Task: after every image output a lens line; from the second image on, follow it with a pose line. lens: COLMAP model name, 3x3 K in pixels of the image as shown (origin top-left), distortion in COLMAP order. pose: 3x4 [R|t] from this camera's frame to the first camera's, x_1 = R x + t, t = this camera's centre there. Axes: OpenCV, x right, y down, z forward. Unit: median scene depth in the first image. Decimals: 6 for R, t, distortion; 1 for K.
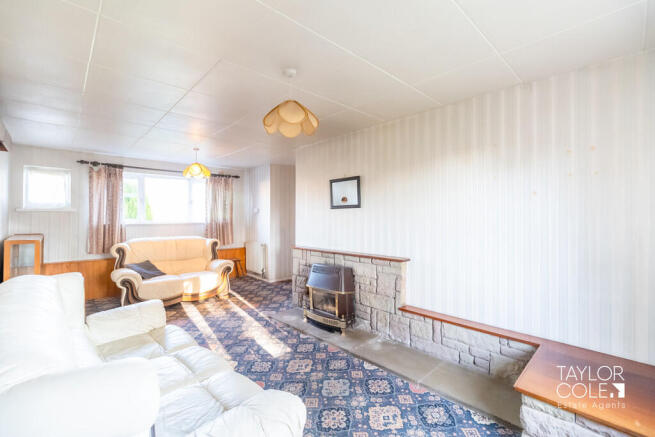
lens RADIAL K [[283.3, 0, 324.8], [0, 283.3, 214.5], [0, 0, 1]] dist [-0.007615, 0.000379]
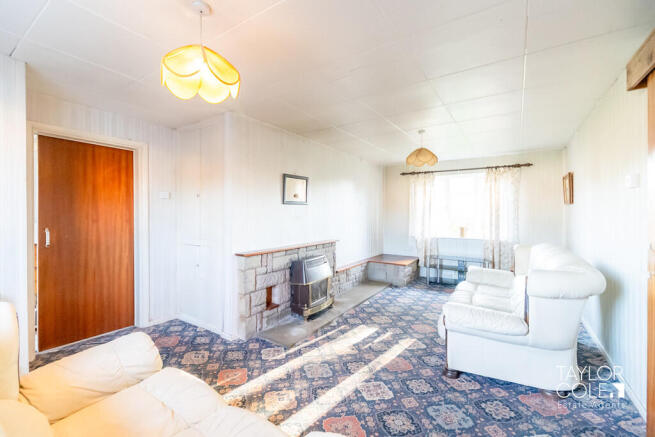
lens RADIAL K [[283.3, 0, 327.1], [0, 283.3, 216.9], [0, 0, 1]] dist [-0.007615, 0.000379]
pose [[-0.233462, -0.008578, 0.972328, -0.872809], [-0.003616, 0.999962, 0.007954, 0.013918], [-0.972359, -0.001659, -0.233484, 1.008220]]
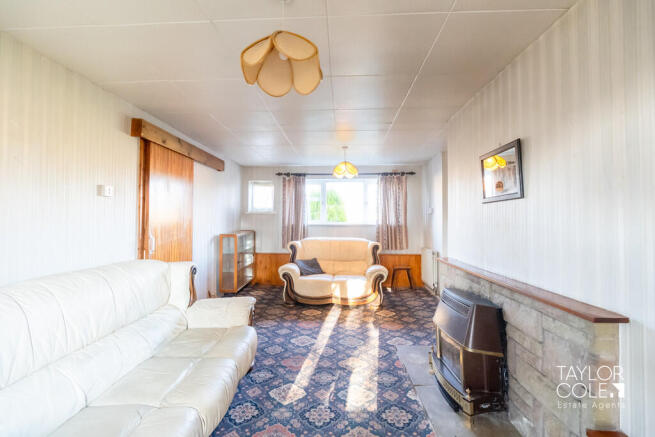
lens RADIAL K [[283.3, 0, 328.9], [0, 283.3, 215.0], [0, 0, 1]] dist [-0.007615, 0.000379]
pose [[0.700883, -0.009255, -0.713216, 0.208966], [0.000124, 0.999917, -0.012854, 0.012394], [0.713276, 0.008921, 0.700826, 0.310567]]
